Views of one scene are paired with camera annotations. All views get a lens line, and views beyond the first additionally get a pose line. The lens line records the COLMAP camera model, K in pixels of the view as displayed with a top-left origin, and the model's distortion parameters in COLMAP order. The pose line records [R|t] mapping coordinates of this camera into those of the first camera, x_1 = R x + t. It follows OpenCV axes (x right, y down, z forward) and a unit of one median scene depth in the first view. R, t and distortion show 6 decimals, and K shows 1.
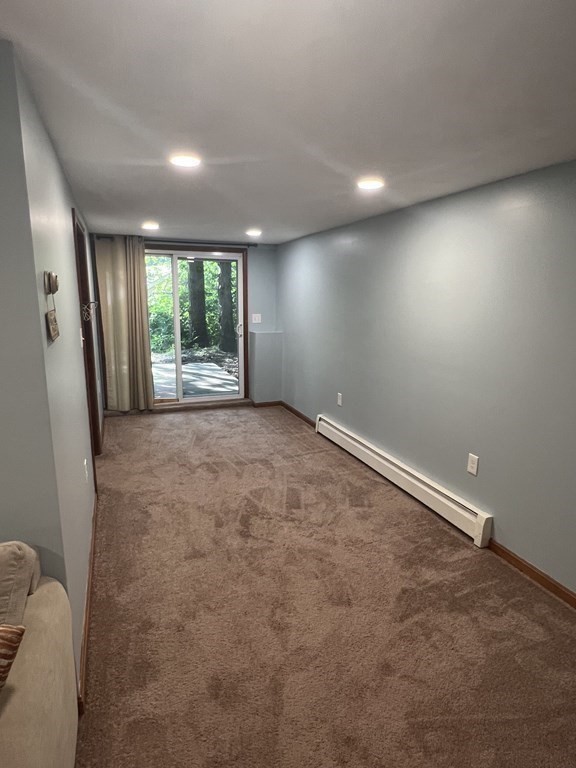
lens RADIAL K [[436.1, 0, 284.1], [0, 436.1, 379.7], [0, 0, 1]] dist [-0.002794, -0.000710]
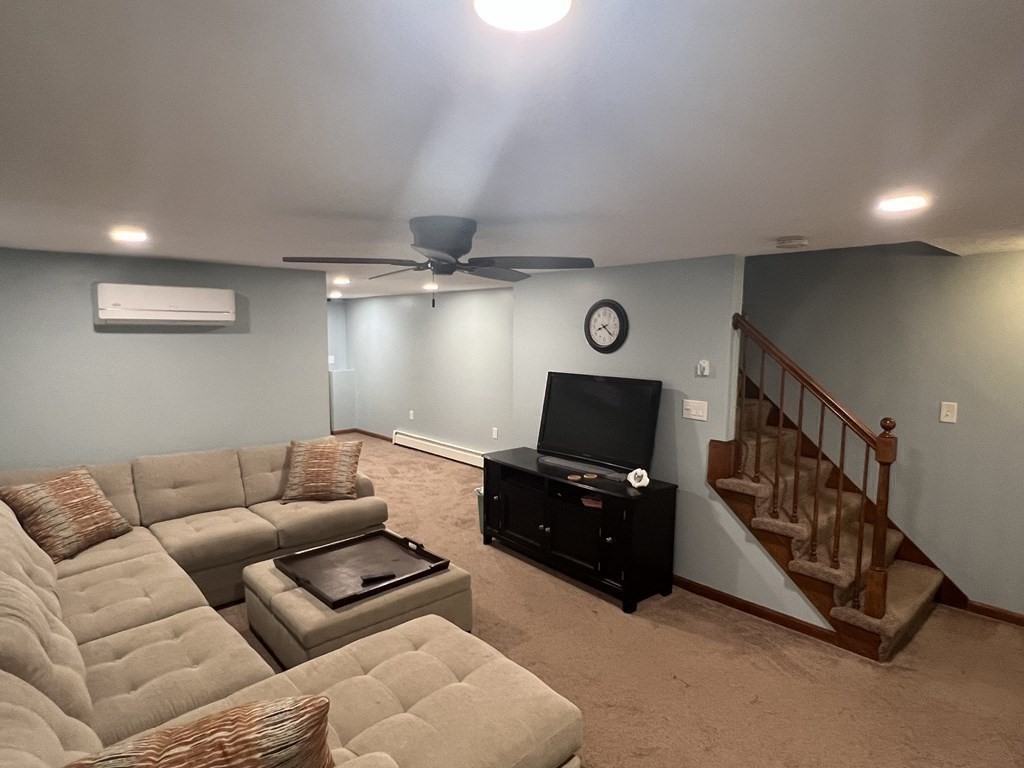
lens RADIAL K [[581.5, 0, 510.1], [0, 581.5, 386.8], [0, 0, 1]] dist [-0.002794, -0.000710]
pose [[0.930173, -0.038450, 0.365102, -0.335761], [0.073031, 0.994004, -0.081380, 0.169985], [-0.359784, 0.102361, 0.927404, -1.114360]]
